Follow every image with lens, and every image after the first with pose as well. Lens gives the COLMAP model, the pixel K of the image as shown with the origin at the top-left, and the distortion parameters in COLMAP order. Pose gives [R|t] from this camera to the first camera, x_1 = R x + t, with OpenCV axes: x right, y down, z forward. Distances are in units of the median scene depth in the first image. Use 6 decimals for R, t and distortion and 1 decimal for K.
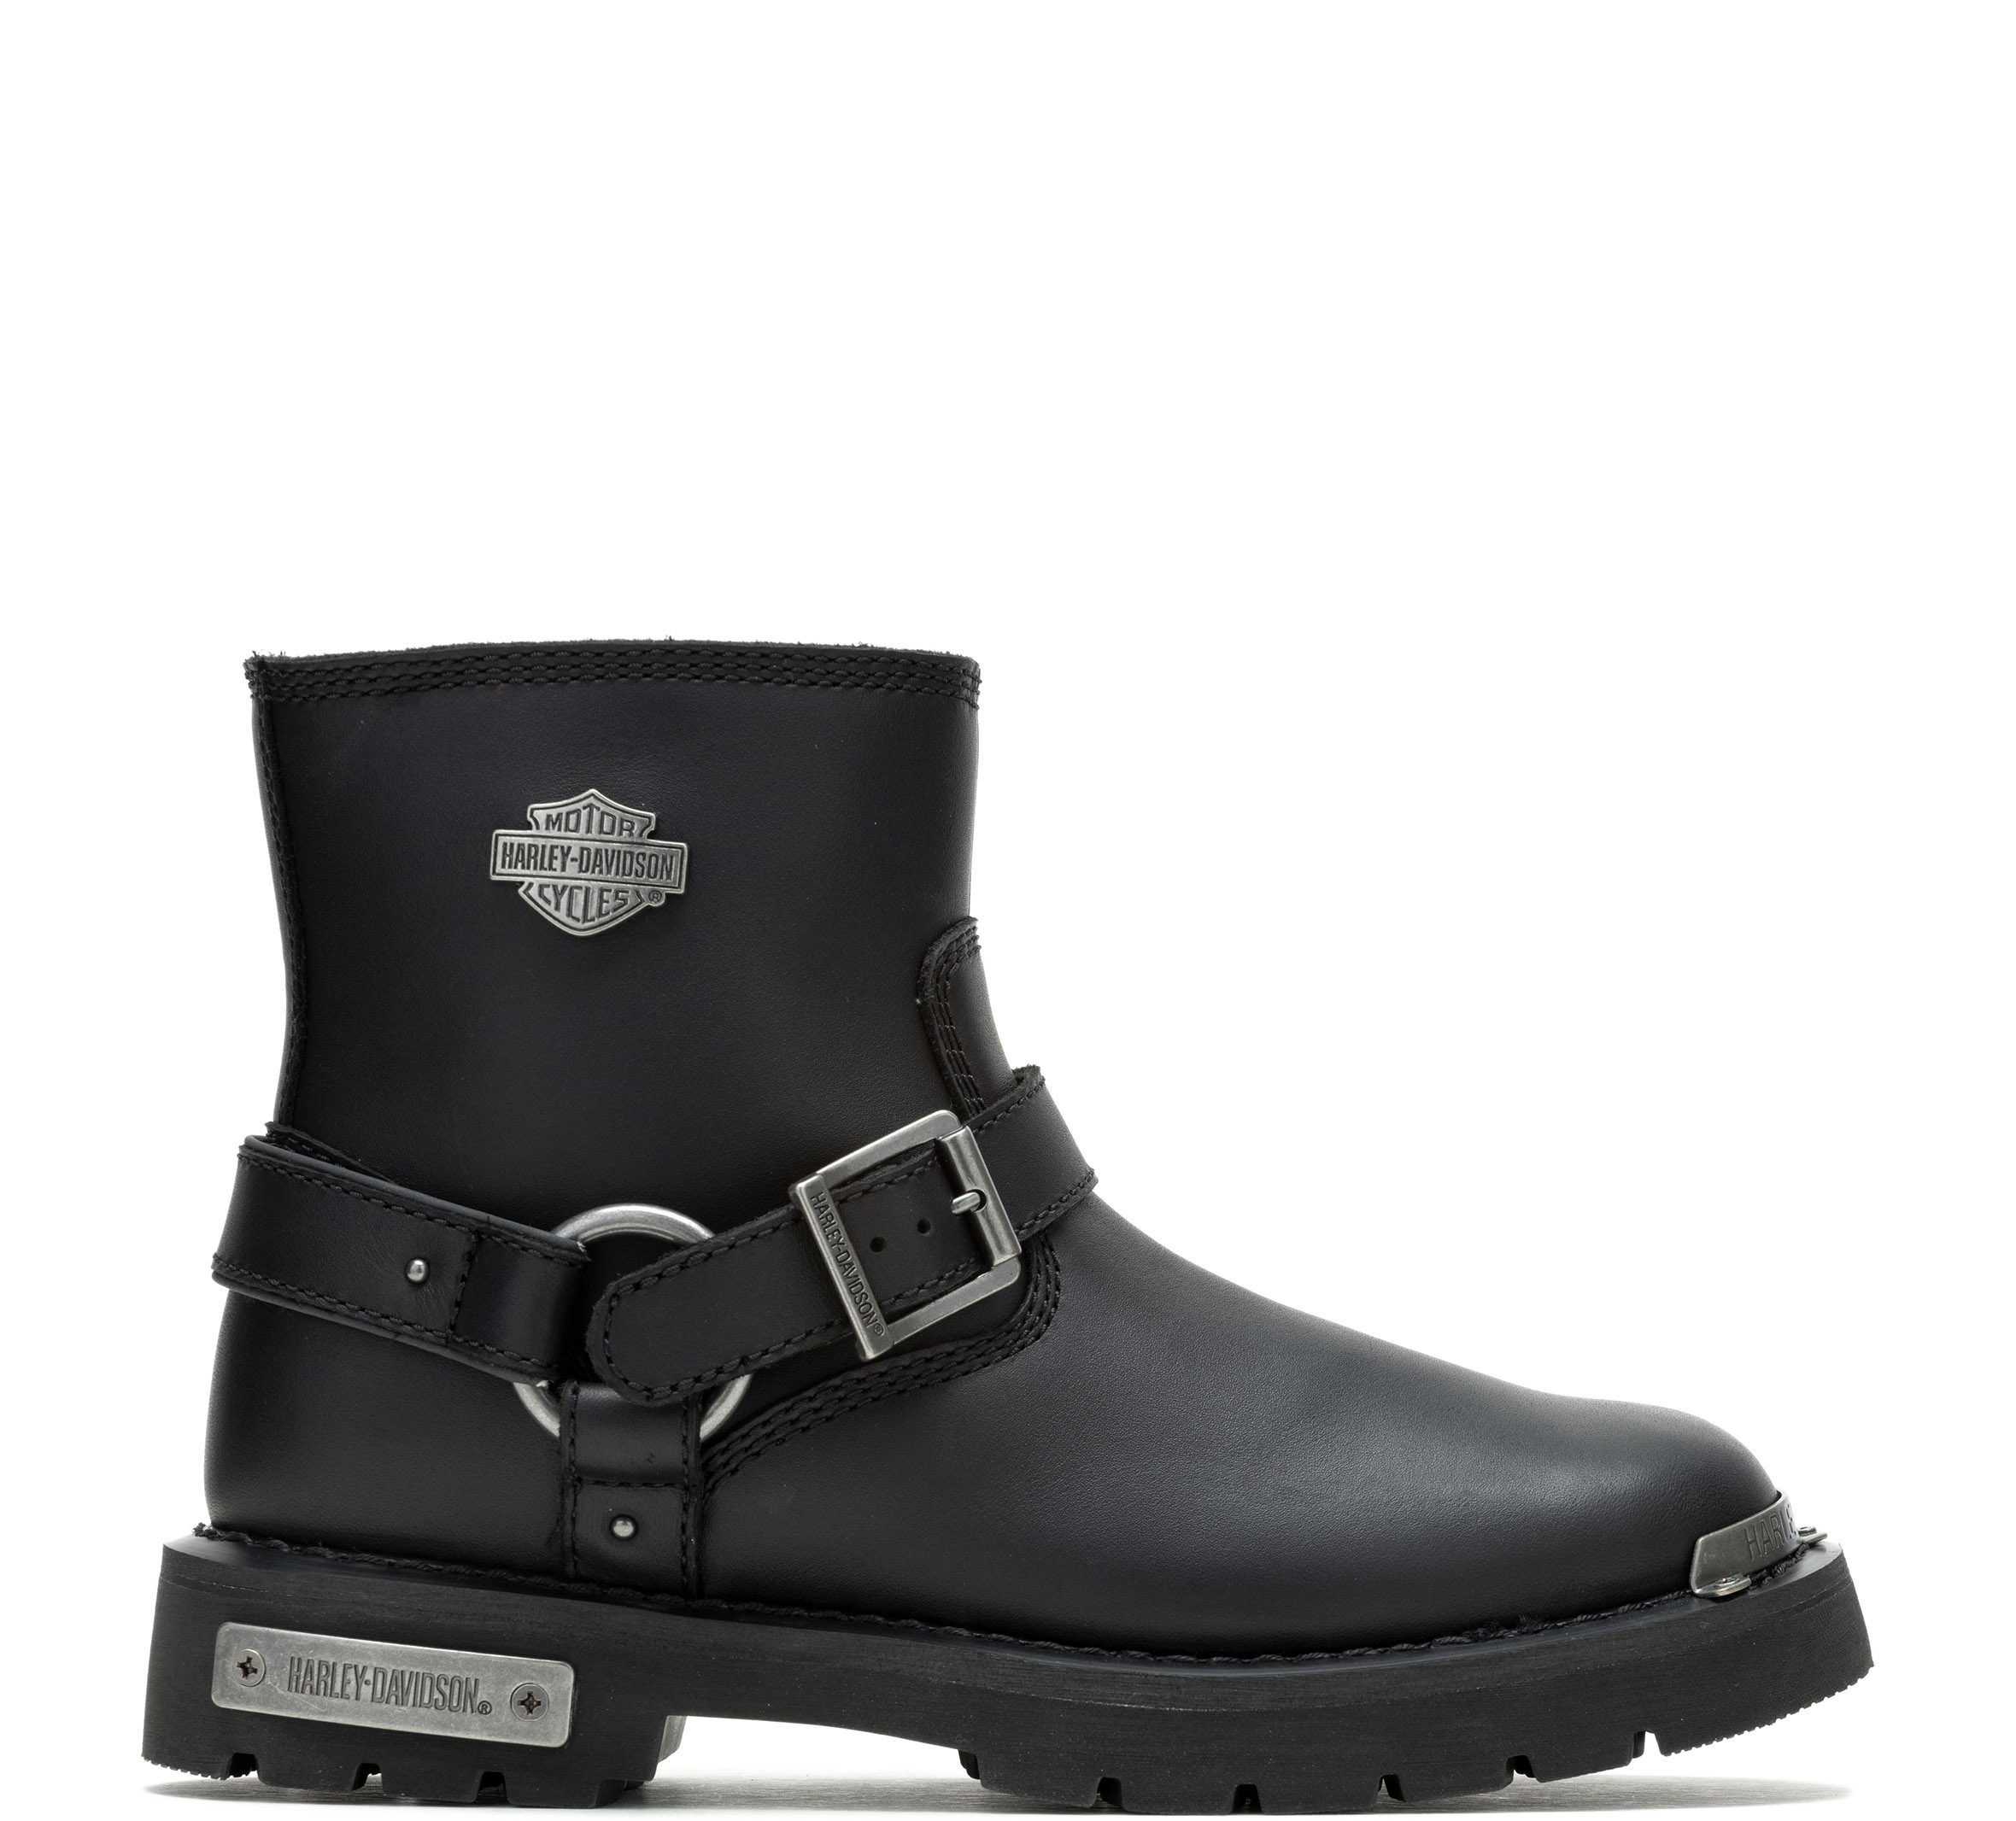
lens RADIAL K [[11124.4, 0, 1008.0], [0, 11124.4, 910.5], [0, 0, 1]] dist [-0.295463, 3.728398]
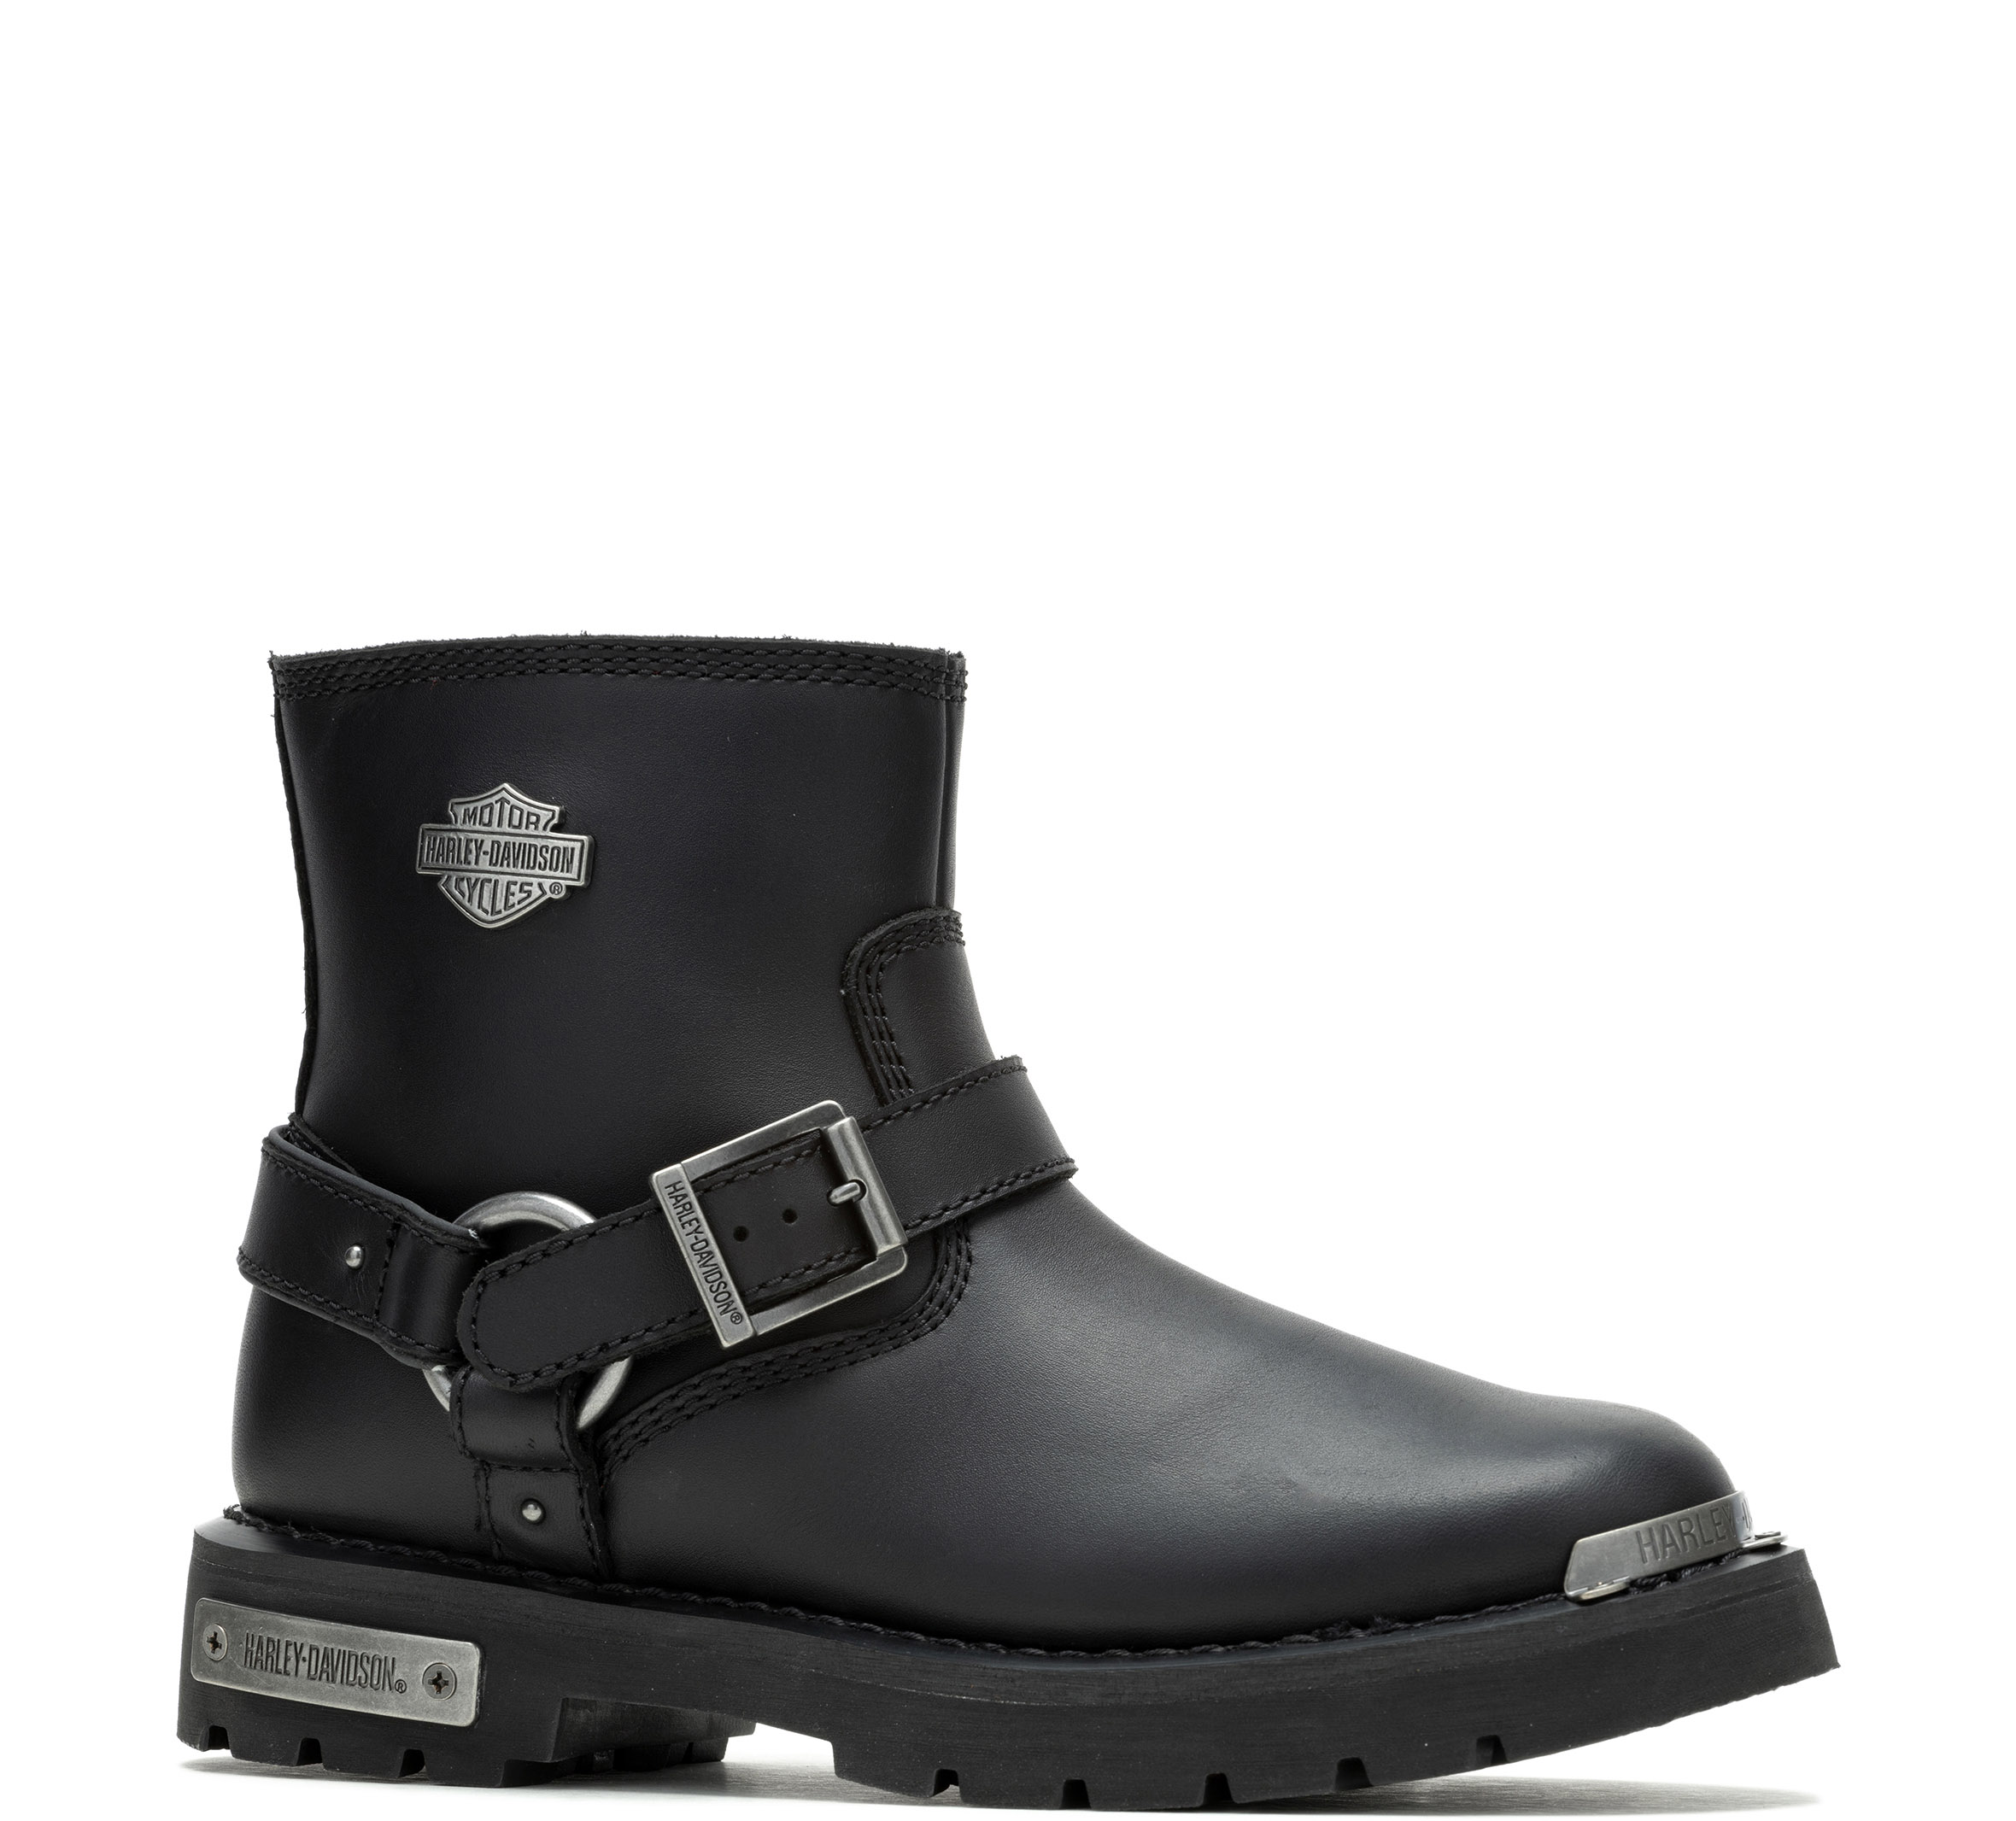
lens RADIAL K [[11124.4, 0, 1008.0], [0, 11124.4, 910.5], [0, 0, 1]] dist [-0.295463, 3.728398]
pose [[0.928090, -0.004923, -0.372323, 0.383246], [0.004477, 0.999988, -0.002061, 0.002983], [0.372328, 0.000245, 0.928101, 0.075542]]
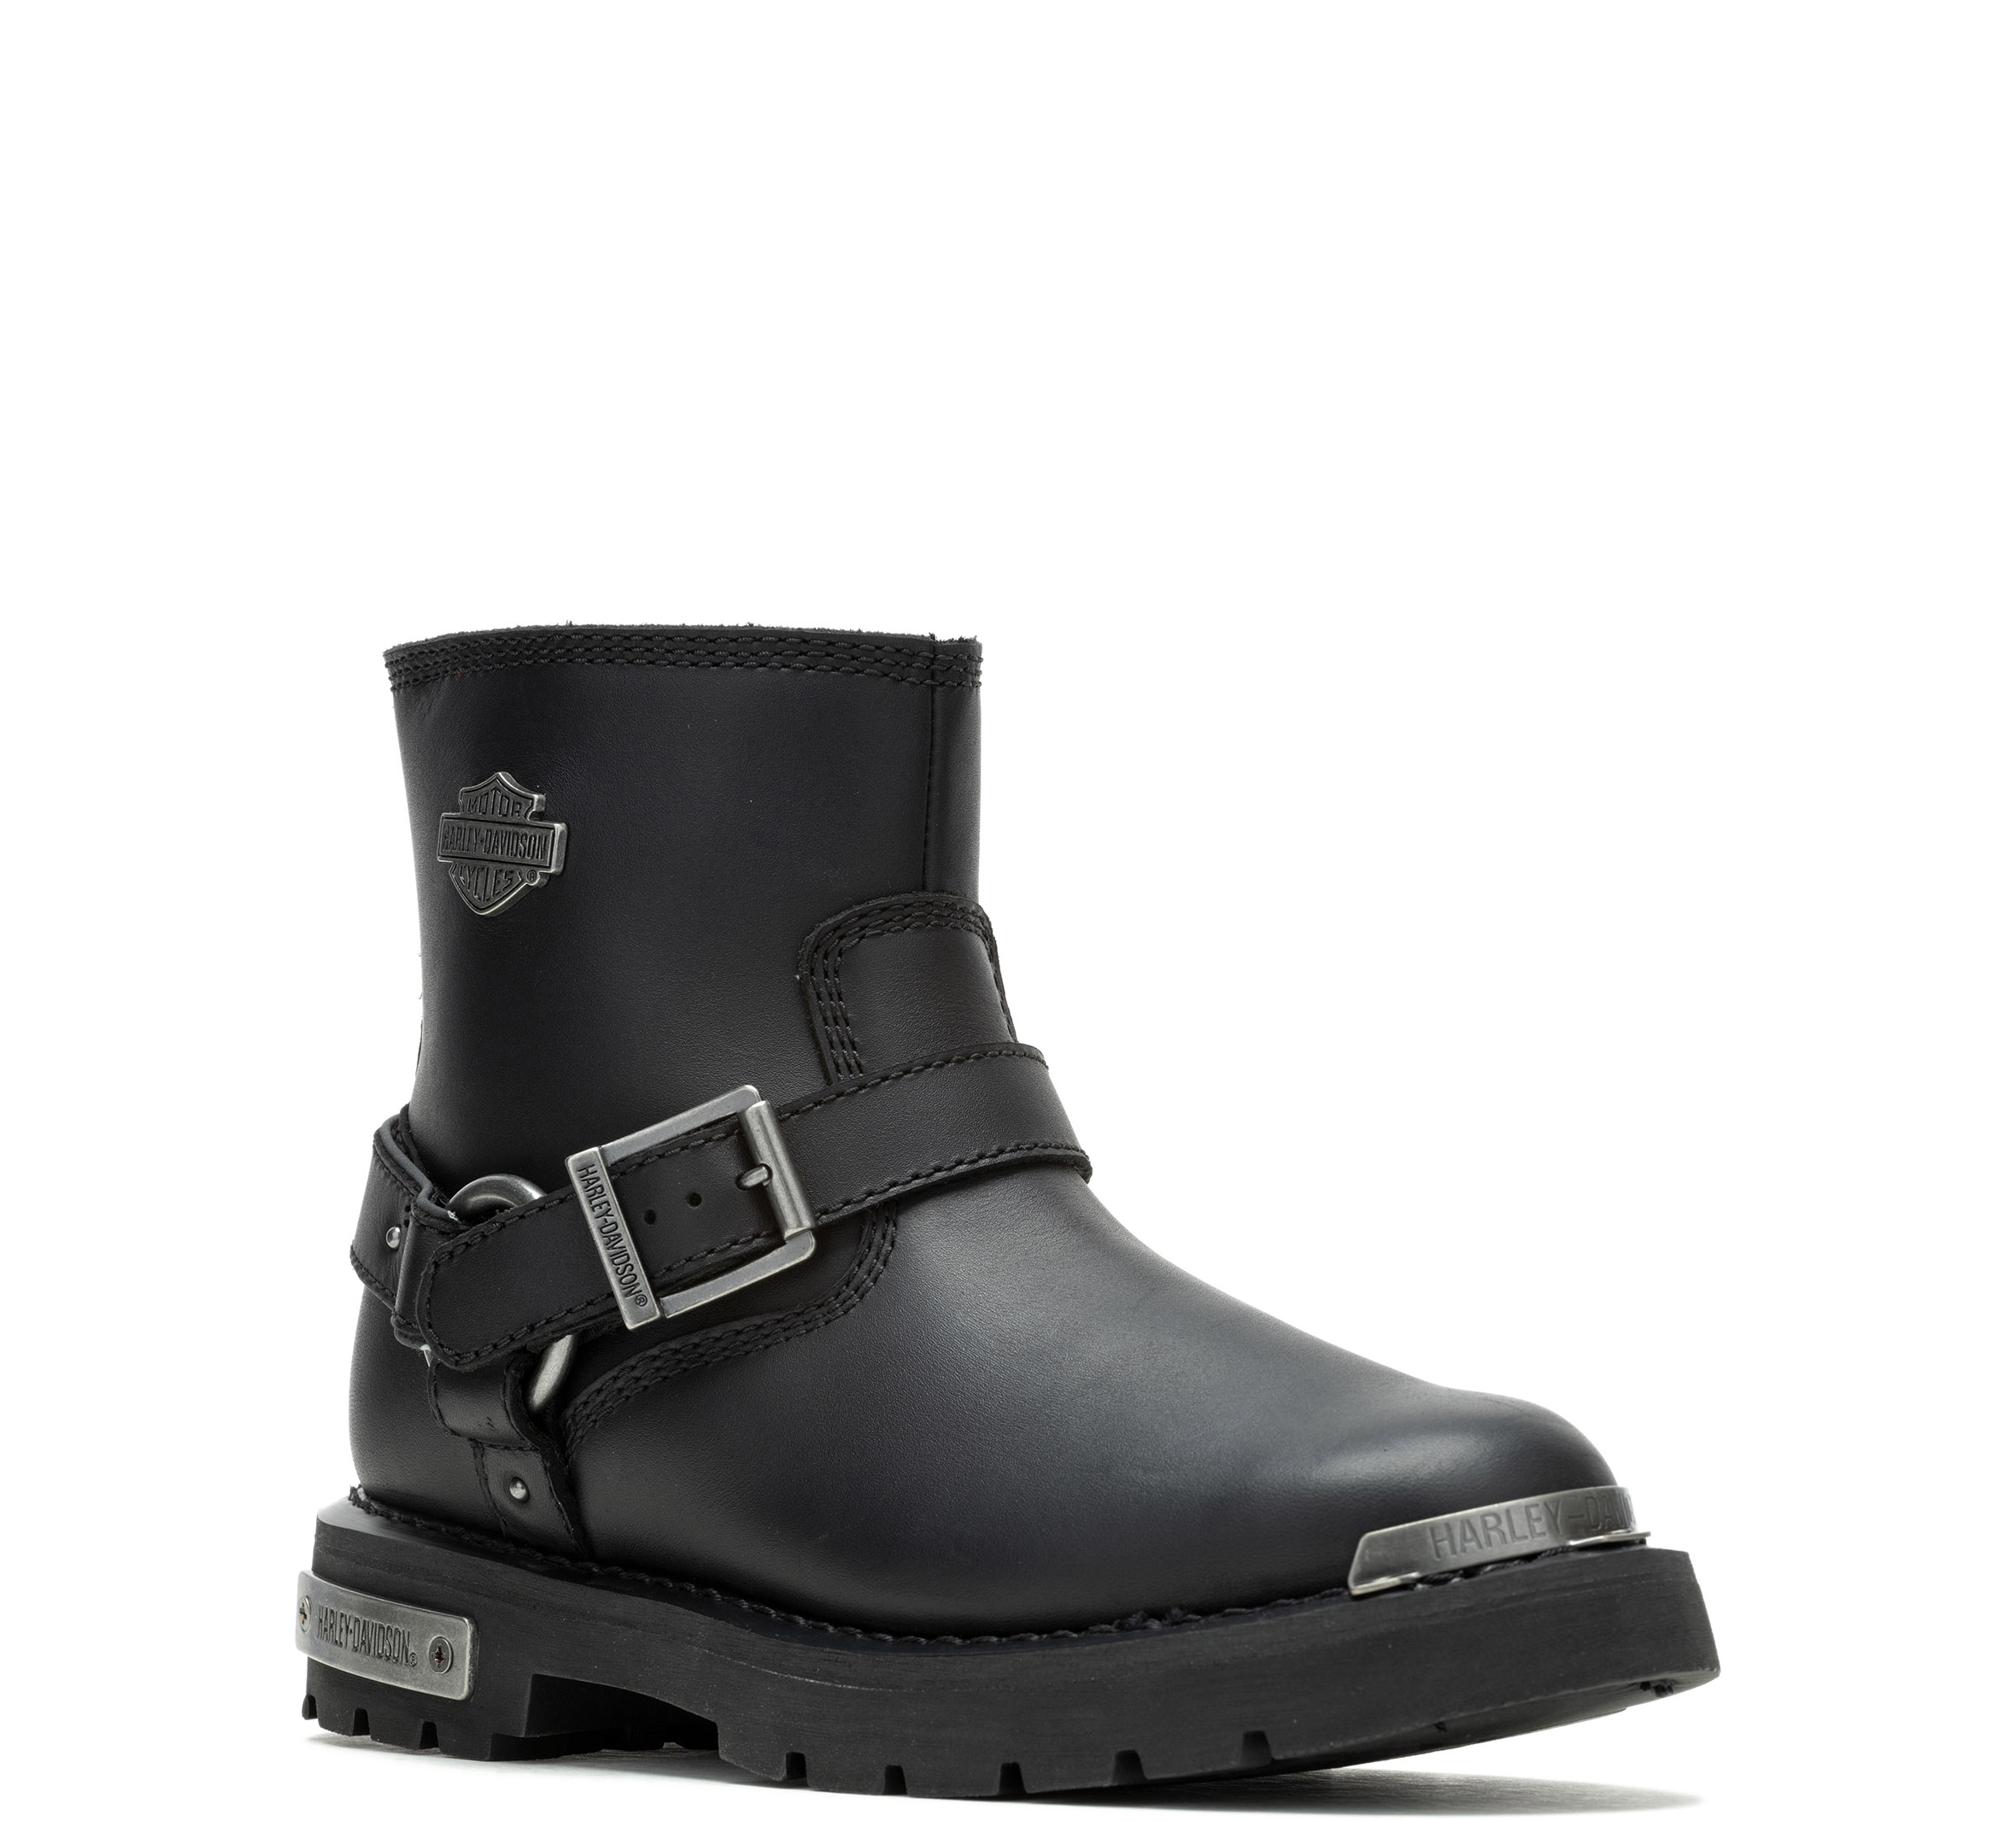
lens RADIAL K [[11124.4, 0, 1008.0], [0, 11124.4, 910.5], [0, 0, 1]] dist [-0.295463, 3.728398]
pose [[0.716554, -0.008962, -0.697474, 0.715505], [0.007553, 0.999959, -0.005089, 0.007474], [0.697490, -0.001621, 0.716592, 0.294808]]
